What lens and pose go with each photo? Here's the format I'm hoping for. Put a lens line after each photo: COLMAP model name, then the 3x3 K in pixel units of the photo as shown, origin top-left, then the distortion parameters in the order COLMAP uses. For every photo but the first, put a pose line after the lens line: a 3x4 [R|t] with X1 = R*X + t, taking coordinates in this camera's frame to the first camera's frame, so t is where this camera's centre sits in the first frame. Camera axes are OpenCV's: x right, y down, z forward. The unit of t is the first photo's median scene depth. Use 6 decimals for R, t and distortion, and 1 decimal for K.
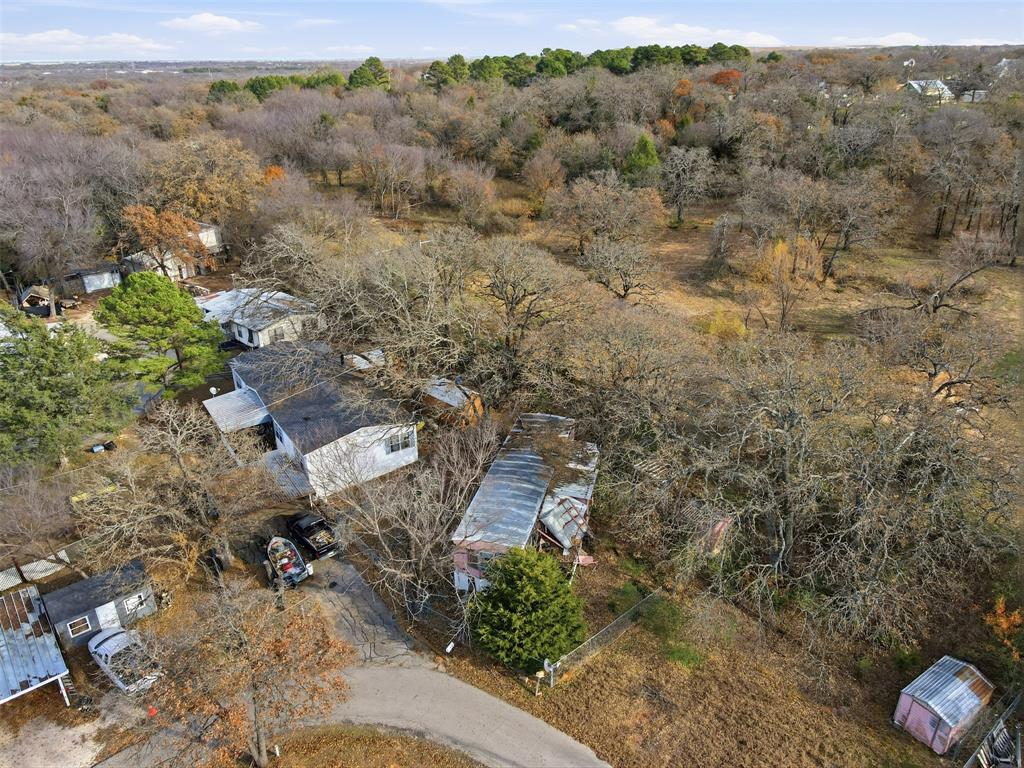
lens RADIAL K [[760.0, 0, 512.0], [0, 760.0, 384.0], [0, 0, 1]] dist [0.050249, -0.039169]
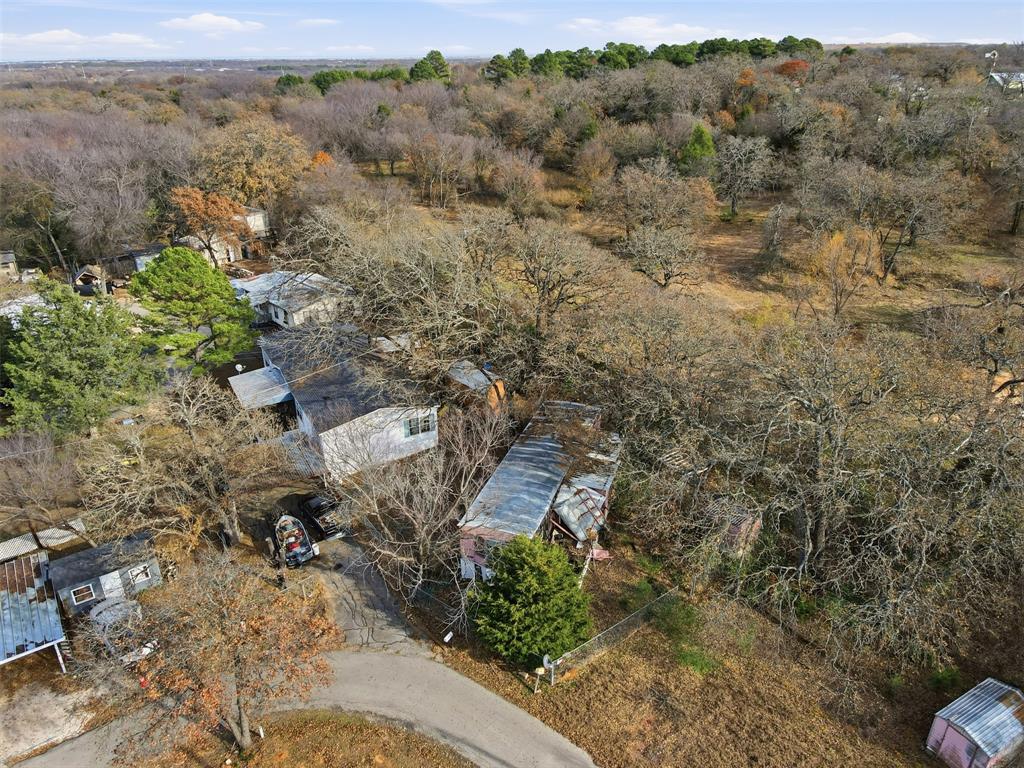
lens RADIAL K [[760.0, 0, 512.0], [0, 760.0, 384.0], [0, 0, 1]] dist [0.050249, -0.039169]
pose [[0.996561, 0.034224, -0.075471, 0.041716], [-0.034258, 0.999413, 0.000841, 0.018342], [0.075456, 0.001747, 0.997148, 0.039269]]
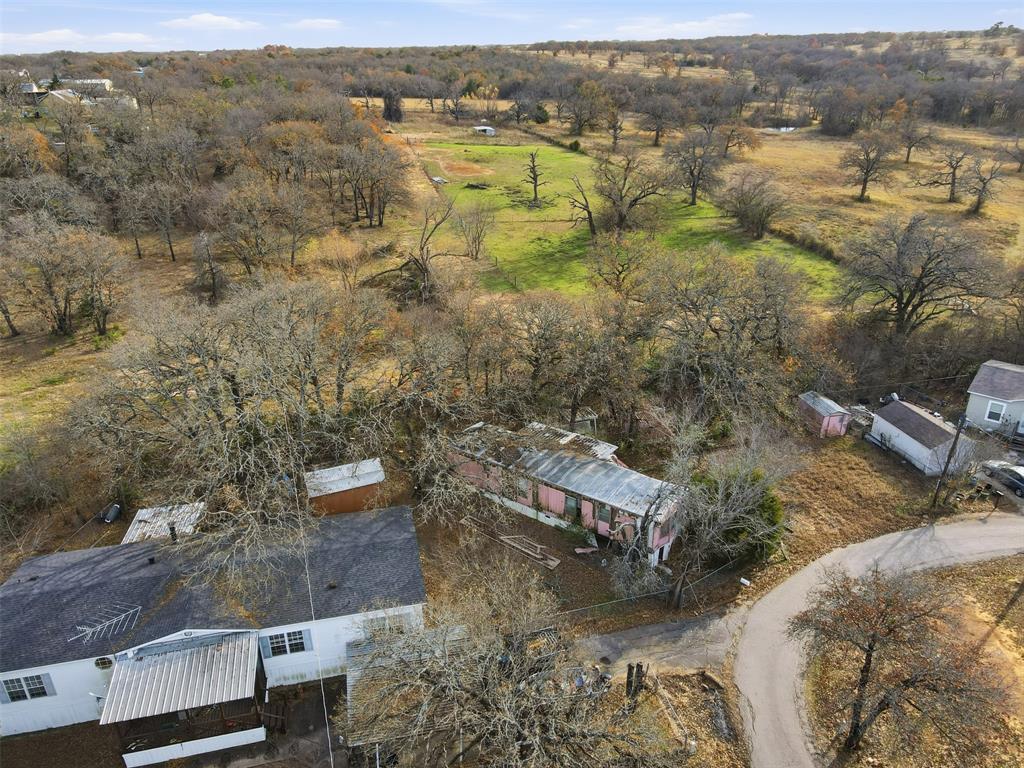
lens RADIAL K [[760.0, 0, 512.0], [0, 760.0, 384.0], [0, 0, 1]] dist [0.050249, -0.039169]
pose [[0.337610, -0.378275, 0.861932, -0.739066], [0.386284, 0.890716, 0.239604, -0.219273], [-0.858373, 0.252058, 0.446836, 0.503286]]
